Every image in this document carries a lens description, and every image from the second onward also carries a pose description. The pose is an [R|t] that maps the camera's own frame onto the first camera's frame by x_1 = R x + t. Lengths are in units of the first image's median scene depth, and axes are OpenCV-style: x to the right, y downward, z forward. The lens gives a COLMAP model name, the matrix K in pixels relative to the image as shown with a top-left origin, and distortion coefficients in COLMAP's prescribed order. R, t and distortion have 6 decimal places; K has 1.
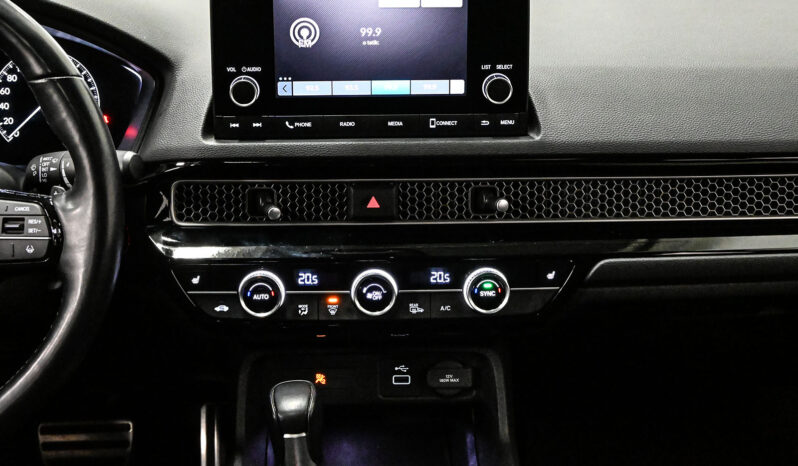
lens RADIAL K [[1425.1, 0, 396.1], [0, 1425.1, 230.0], [0, 0, 1]] dist [0.027477, 0.000000]
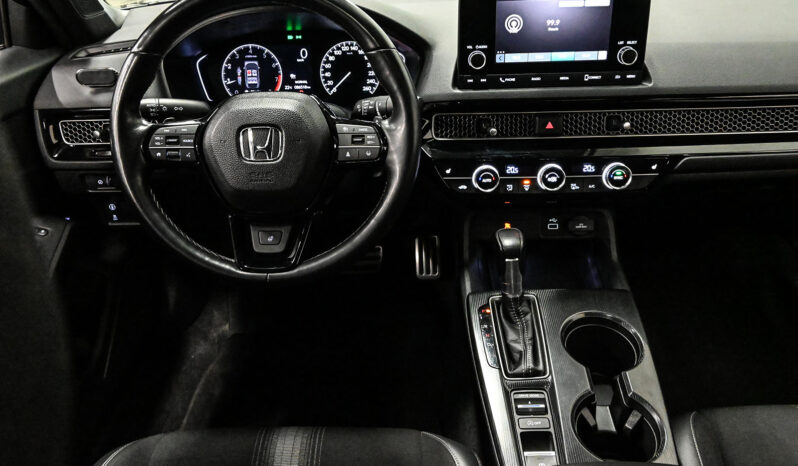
lens RADIAL K [[661.6, 0, 400.3], [0, 661.6, 231.5], [0, 0, 1]] dist [0.007848, 0.001051]
pose [[0.997937, -0.001680, -0.064175, -0.146550], [0.009590, 0.992343, 0.123143, 0.007975], [0.063477, -0.123504, 0.990312, 0.180699]]
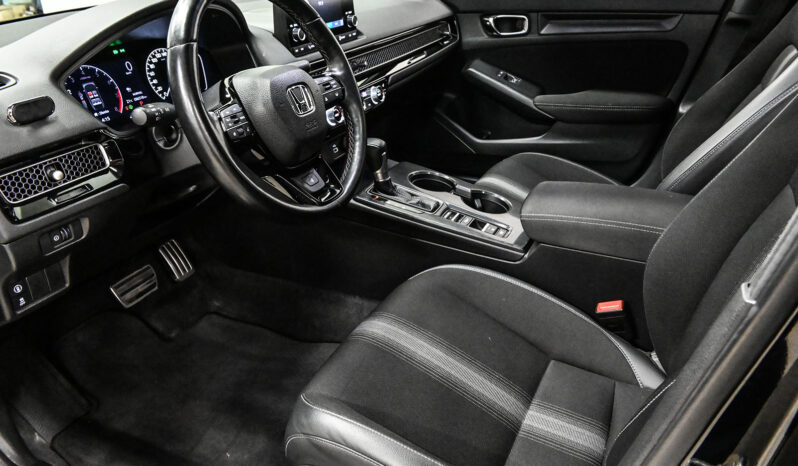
lens RADIAL K [[601.6, 0, 398.1], [0, 601.6, 231.7], [0, 0, 1]] dist [0.017260, -0.007661]
pose [[0.472441, -0.399807, 0.785464, -0.931664], [0.342397, 0.904451, 0.254426, 0.000413], [-0.812135, 0.148739, 0.564193, 0.350099]]
